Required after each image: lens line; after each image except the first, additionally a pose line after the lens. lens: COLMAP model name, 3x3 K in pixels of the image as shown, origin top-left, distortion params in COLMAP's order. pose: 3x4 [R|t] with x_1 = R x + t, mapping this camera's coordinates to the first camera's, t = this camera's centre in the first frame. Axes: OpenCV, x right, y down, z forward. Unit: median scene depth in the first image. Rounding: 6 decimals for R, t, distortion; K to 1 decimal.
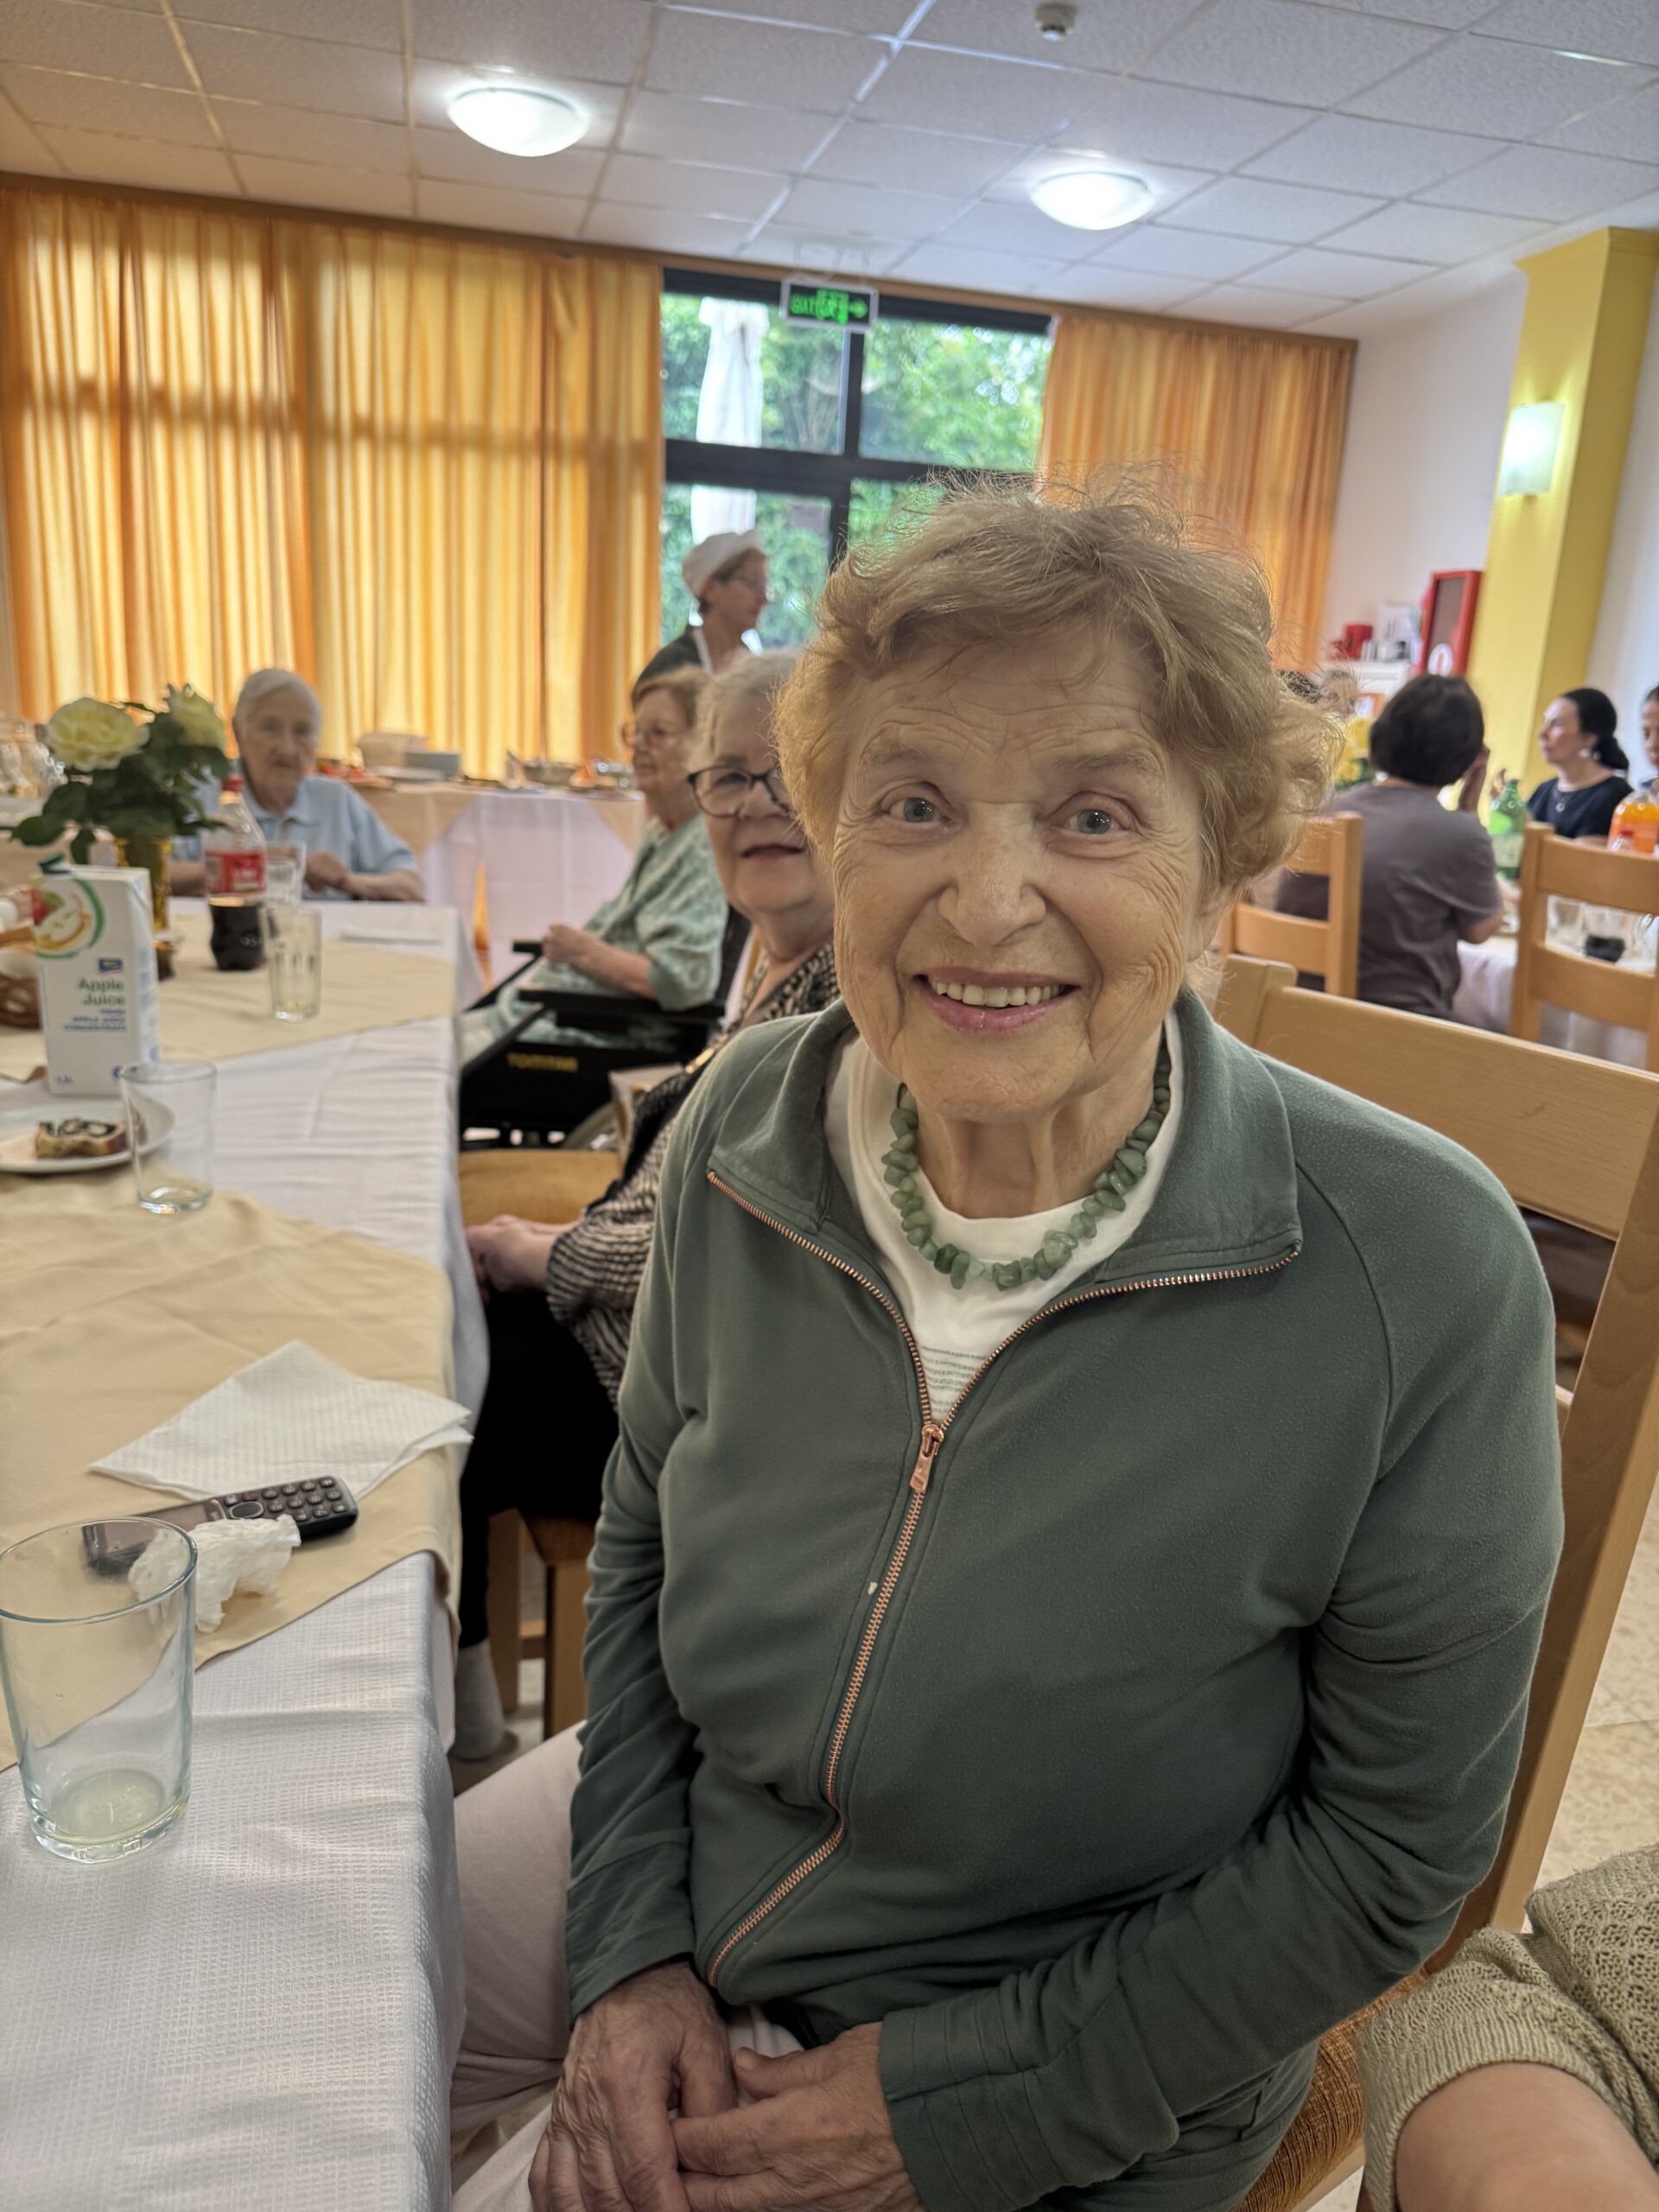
lens RADIAL K [[1496.0, 0, 829.5], [0, 1496.0, 1106.0], [0, 0, 1]] dist [-0.031092, 0.001604]
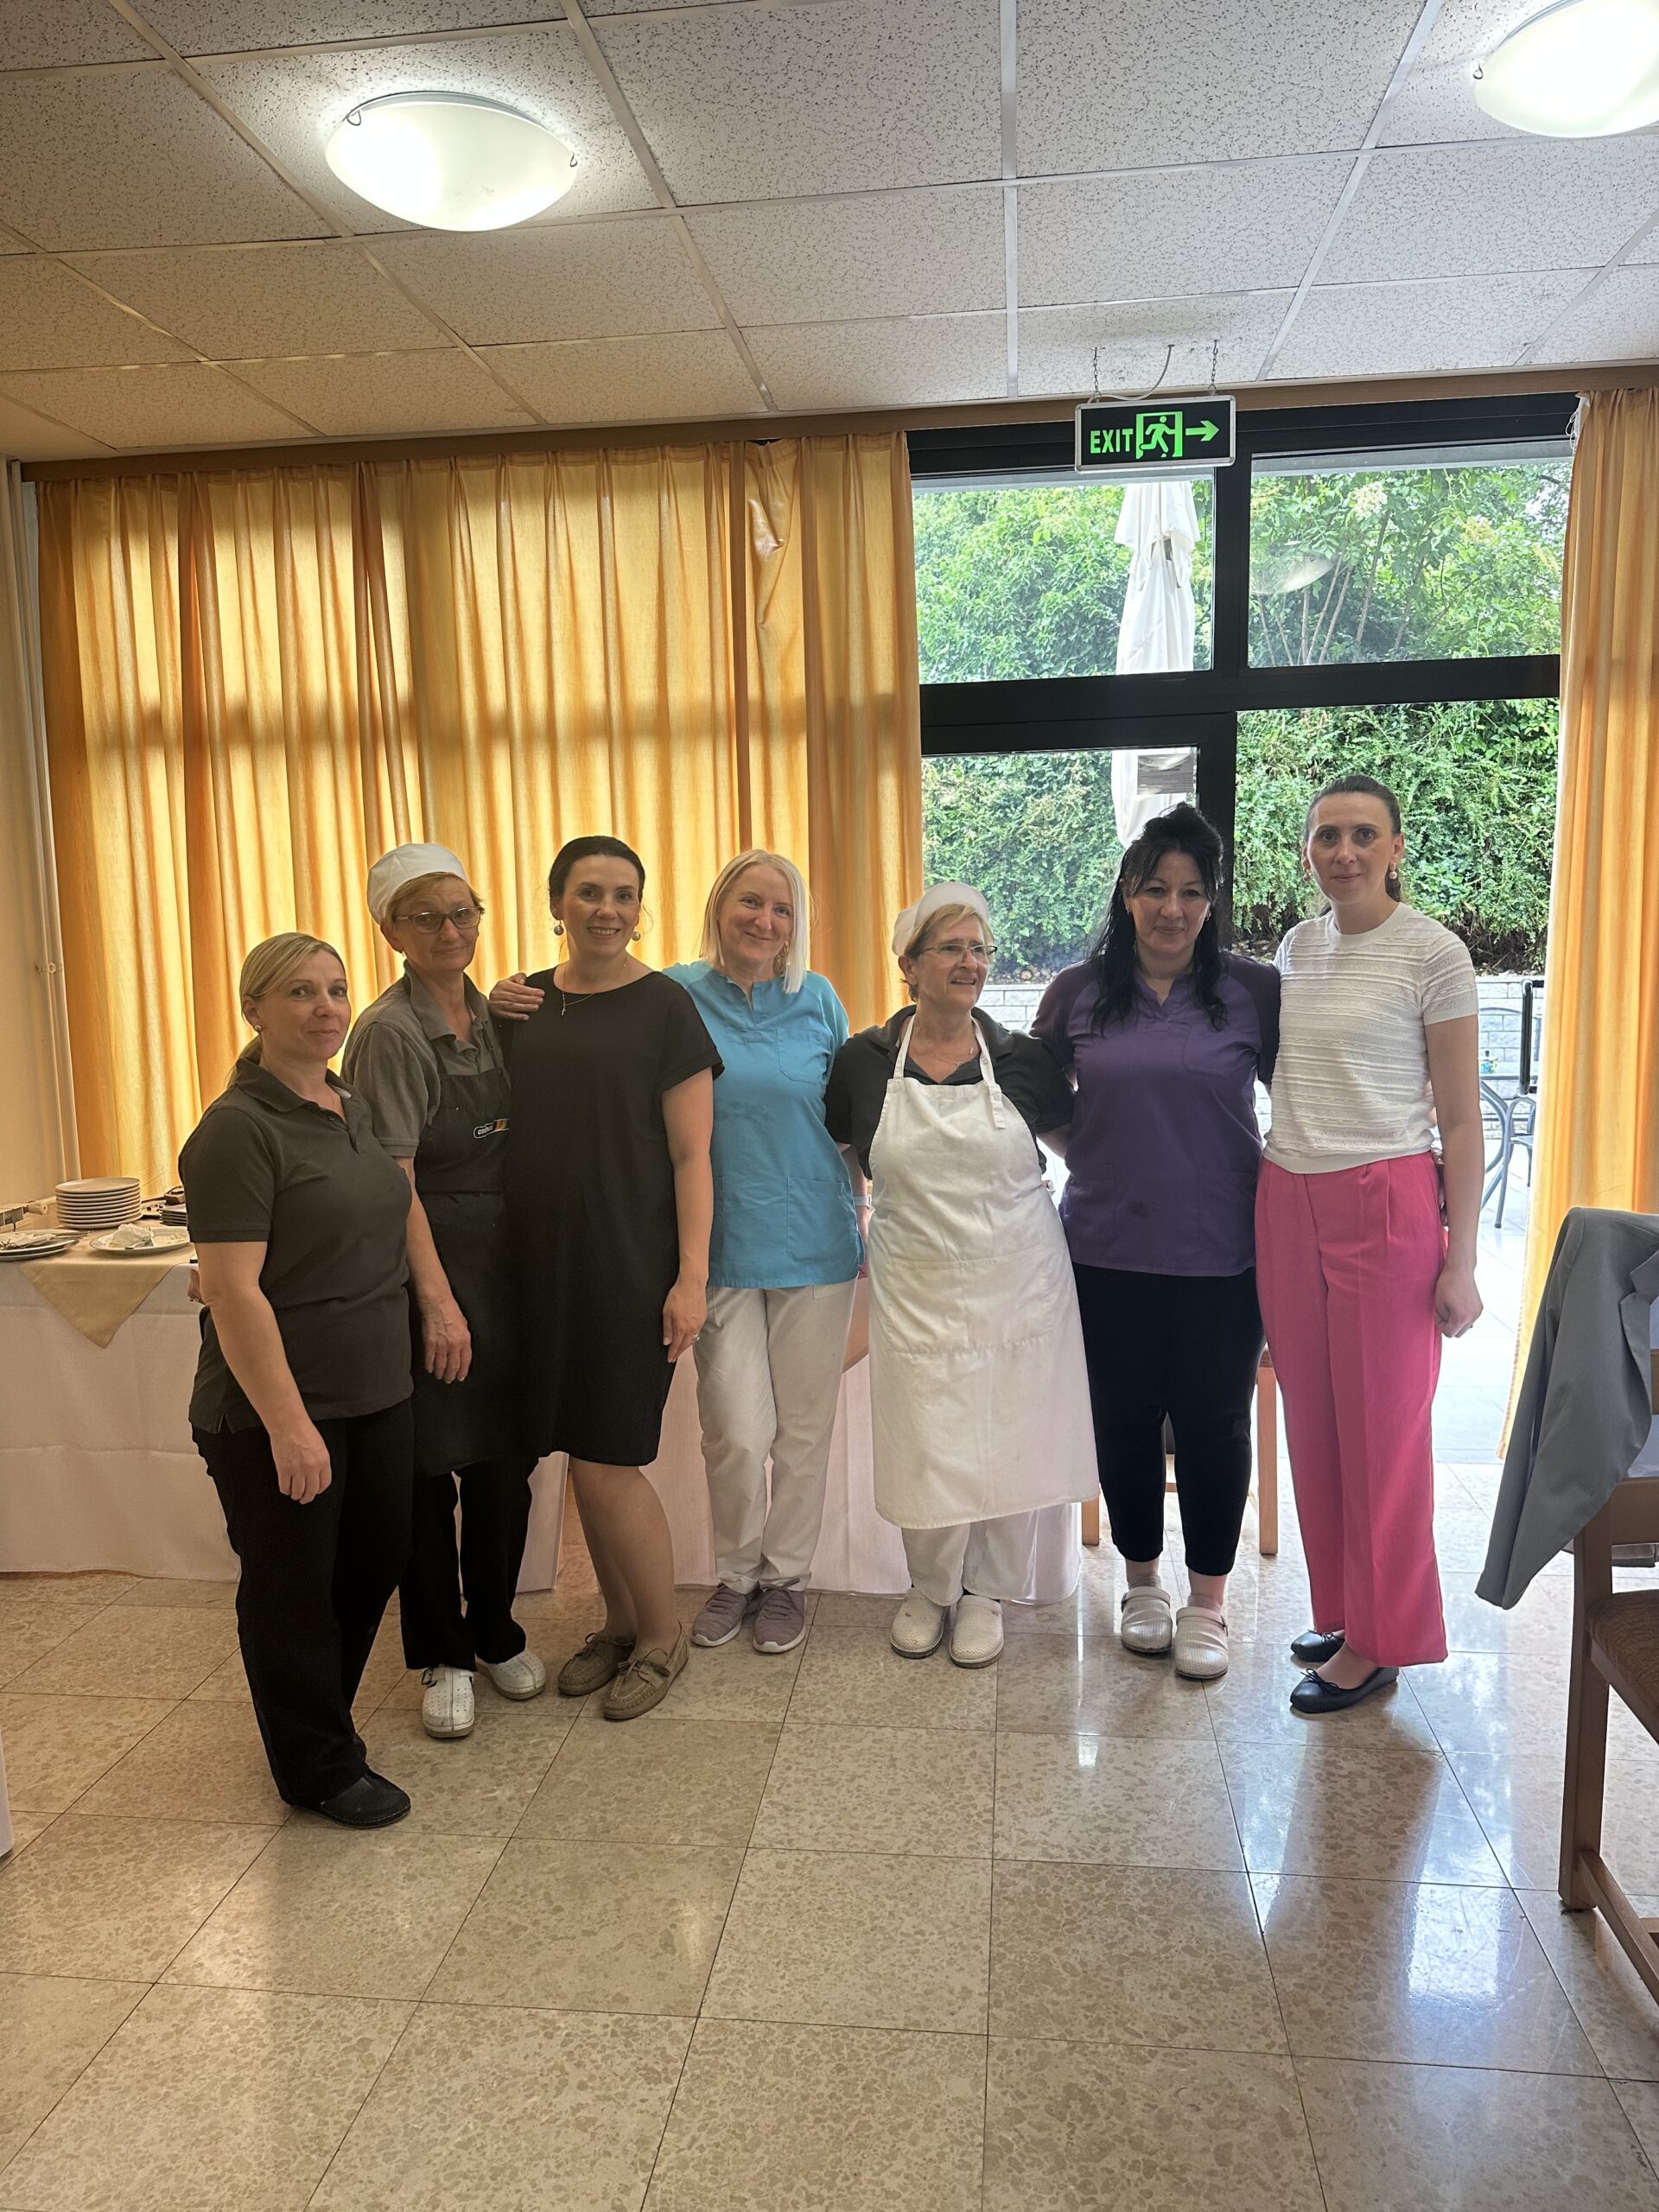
lens RADIAL K [[1552.9, 0, 829.5], [0, 1552.9, 1106.0], [0, 0, 1]] dist [0.003593, -0.006699]
pose [[0.937818, -0.039368, -0.344888, 0.077740], [-0.020254, 0.985650, -0.167585, -0.163741], [0.346537, 0.164150, 0.923562, 0.410996]]
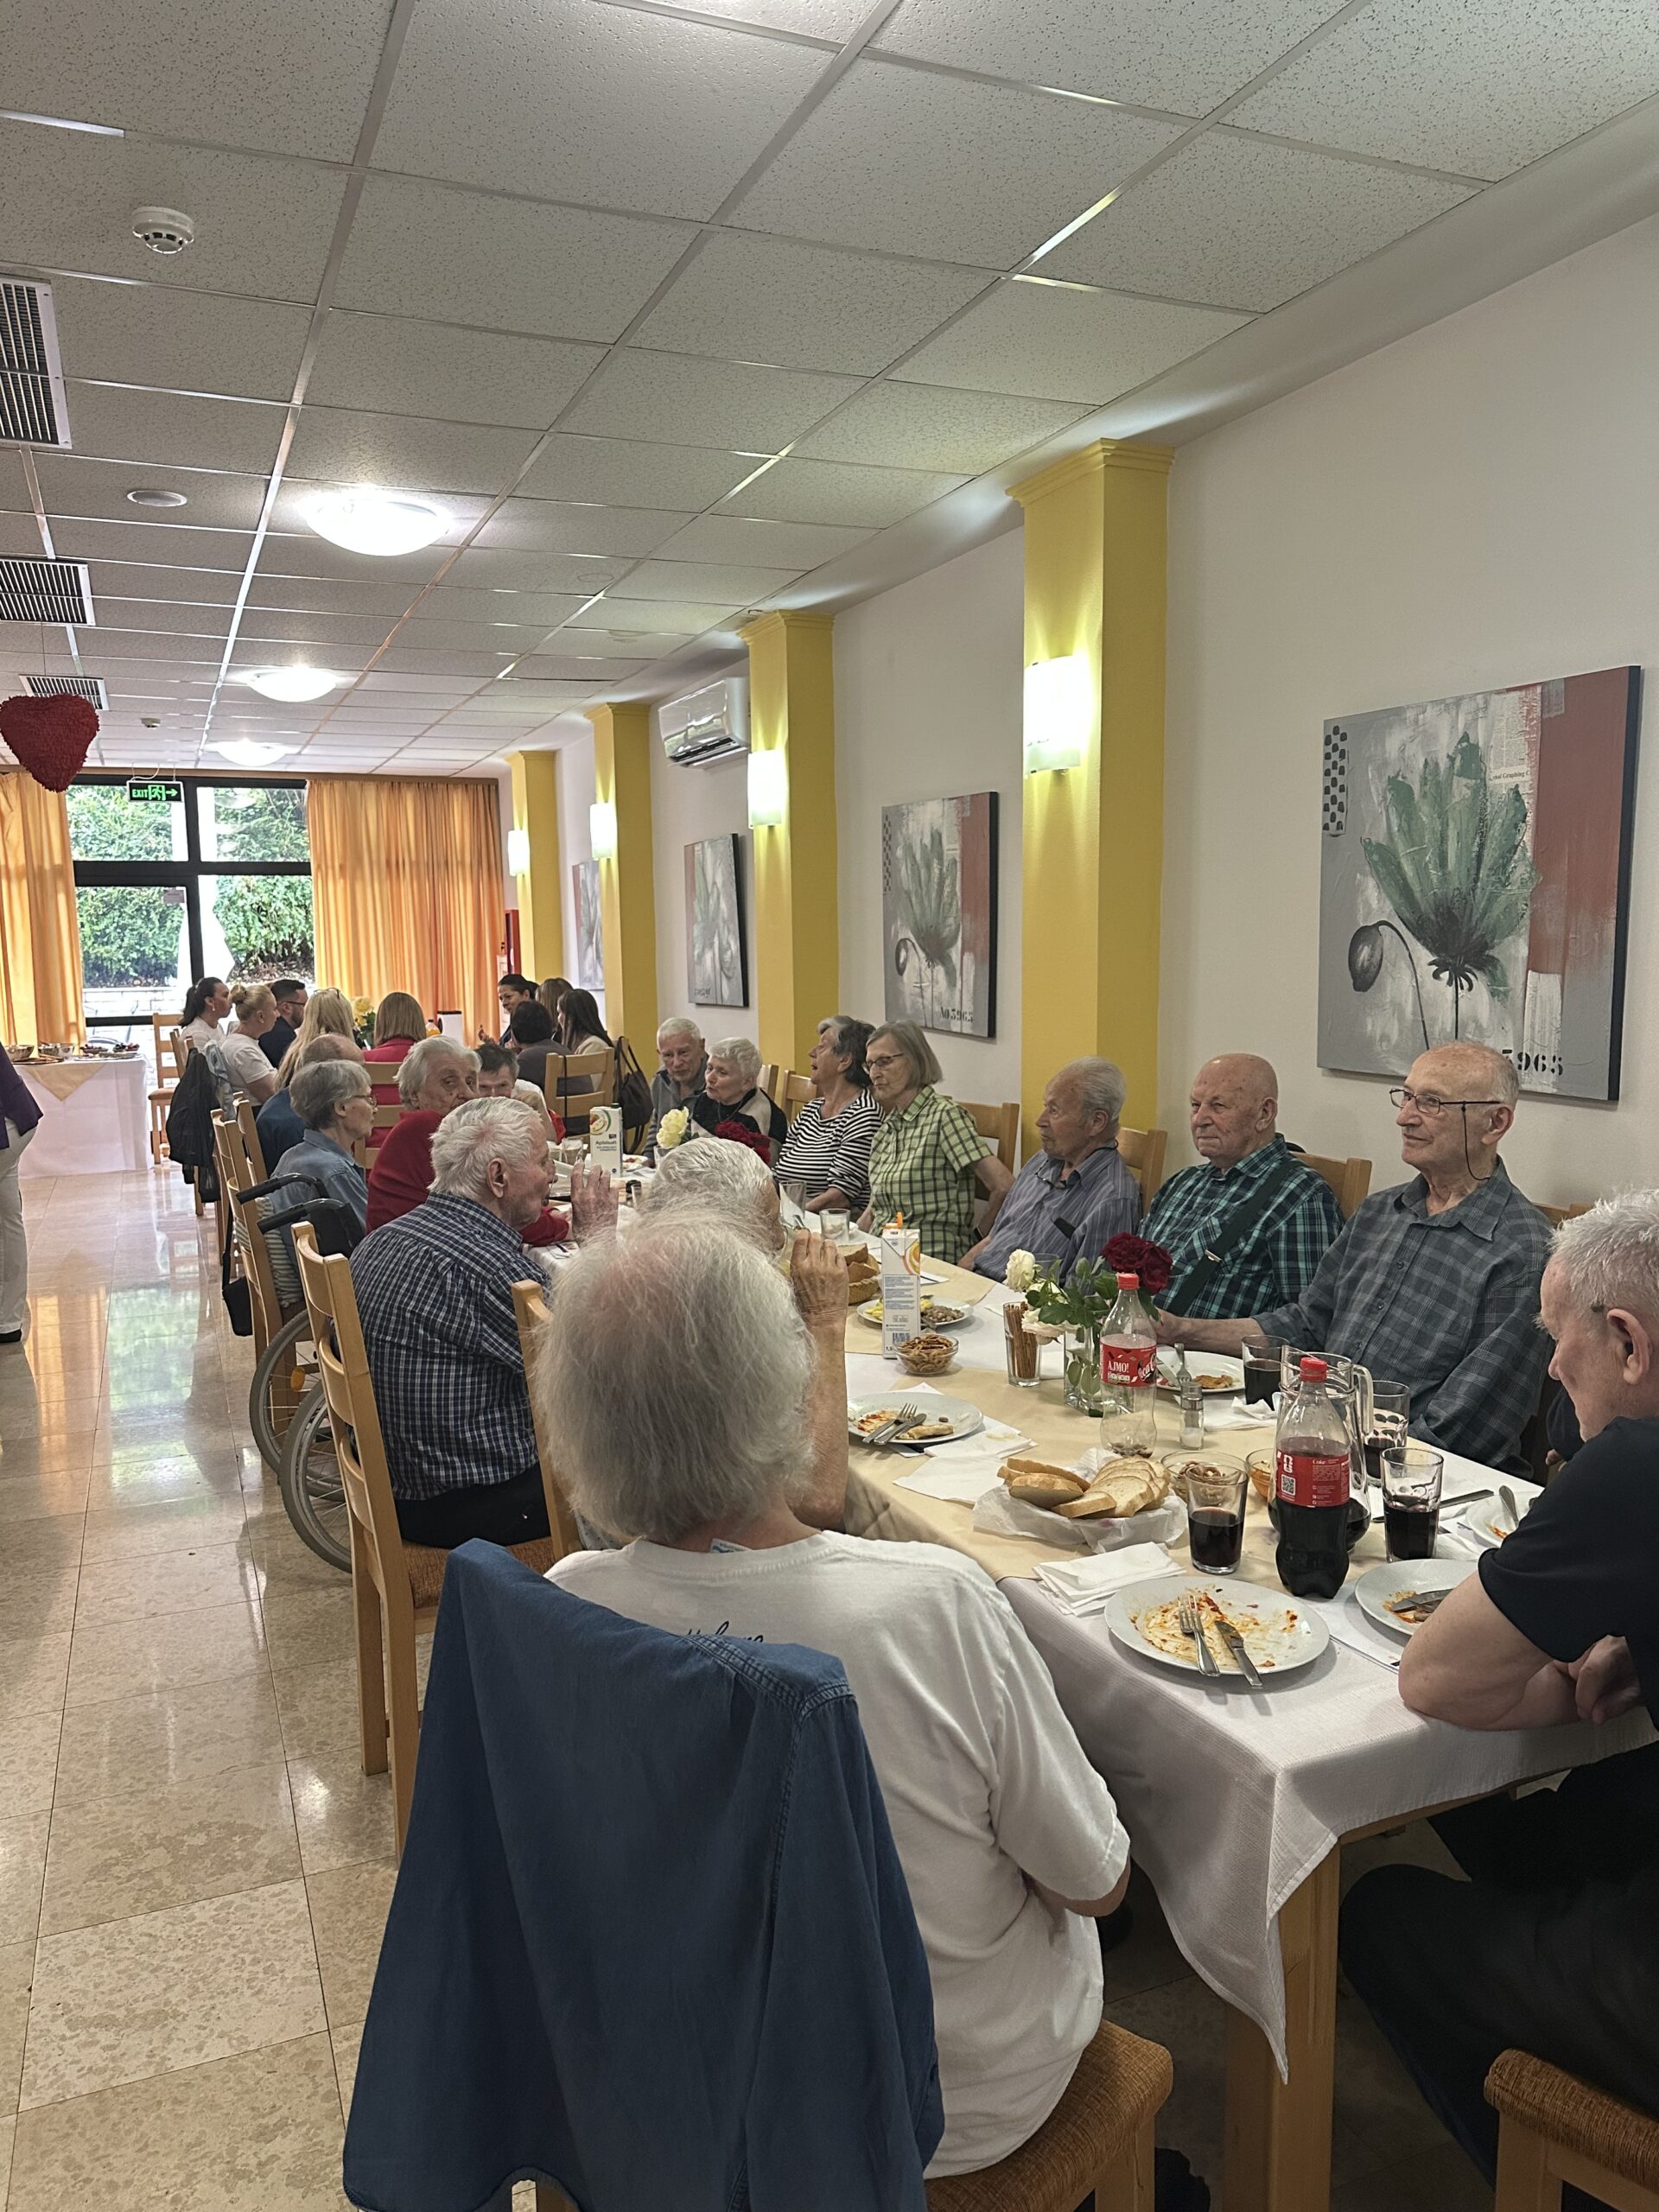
lens RADIAL K [[1579.2, 0, 792.4], [0, 1579.2, 1109.1], [0, 0, 1]] dist [0.071147, -0.125409]
pose [[0.985200, -0.087914, 0.147147, 0.425174], [0.111532, 0.980658, -0.160843, 0.226543], [-0.130160, 0.174874, 0.975949, -0.886433]]
